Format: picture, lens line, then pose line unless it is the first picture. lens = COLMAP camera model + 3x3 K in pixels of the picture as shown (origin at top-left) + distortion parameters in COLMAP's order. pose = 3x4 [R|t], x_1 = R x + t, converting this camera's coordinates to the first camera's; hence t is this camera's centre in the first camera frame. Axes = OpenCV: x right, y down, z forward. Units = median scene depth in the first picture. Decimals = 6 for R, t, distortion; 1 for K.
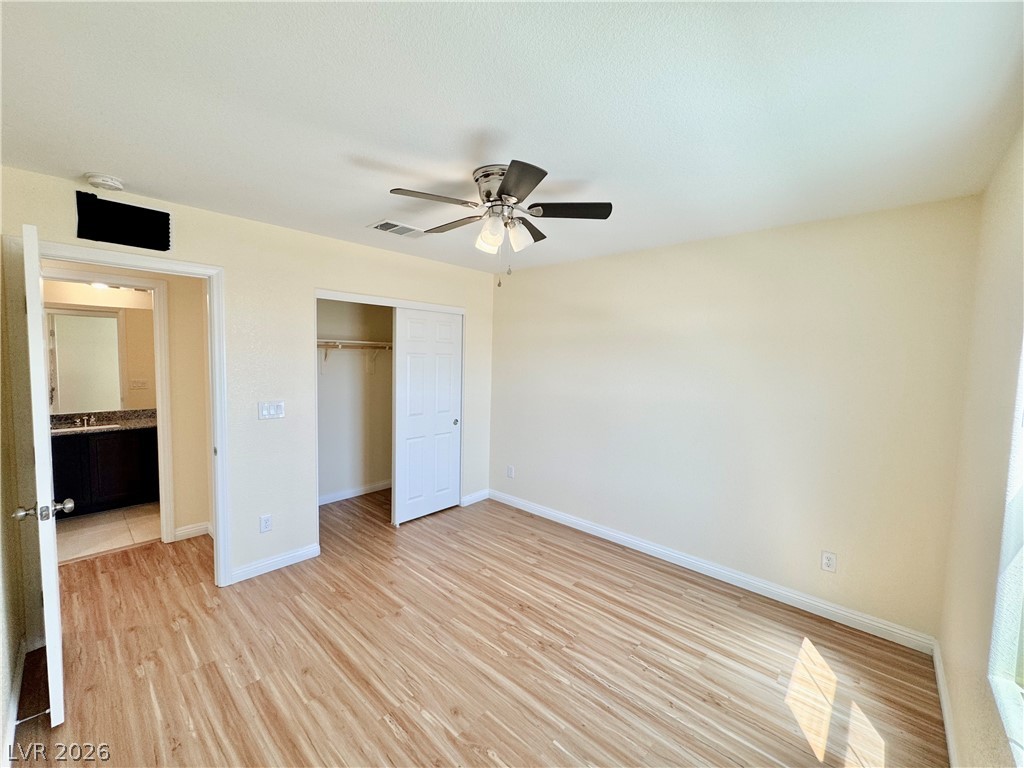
lens RADIAL K [[409.9, 0, 509.9], [0, 409.9, 383.4], [0, 0, 1]] dist [0.000681, 0.000131]
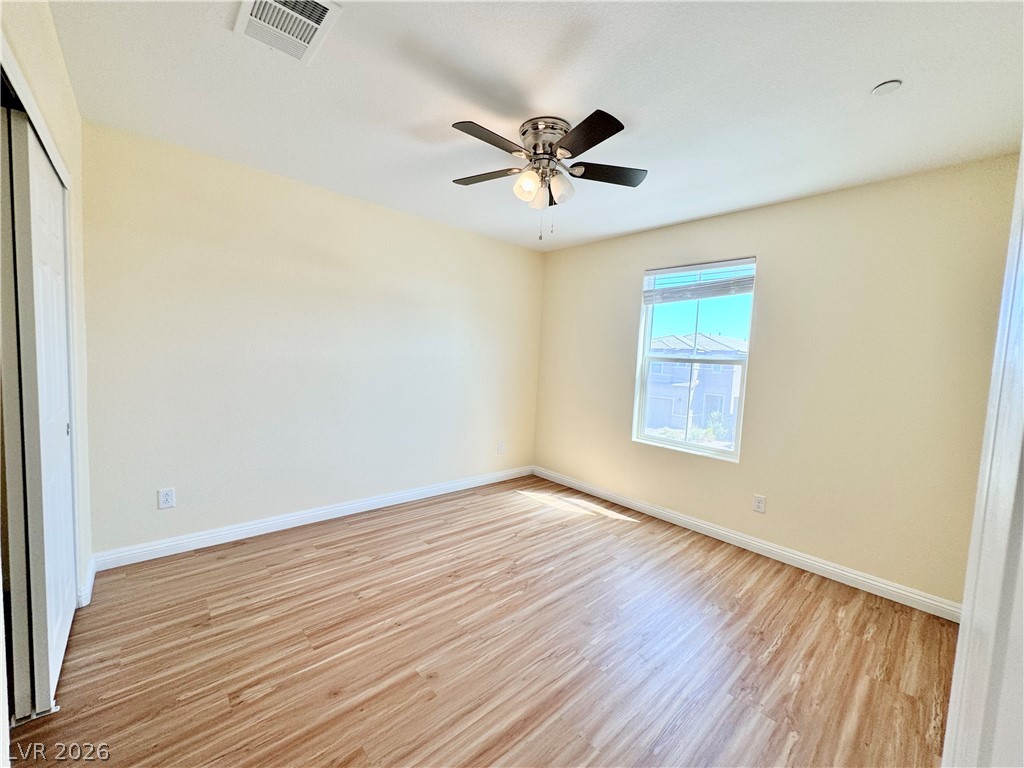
lens RADIAL K [[409.9, 0, 509.9], [0, 409.9, 383.4], [0, 0, 1]] dist [0.000681, 0.000131]
pose [[0.096812, -0.084663, 0.991695, -0.863000], [0.019131, 0.996350, 0.083193, 0.024744], [-0.995119, 0.010918, 0.098078, 0.772059]]
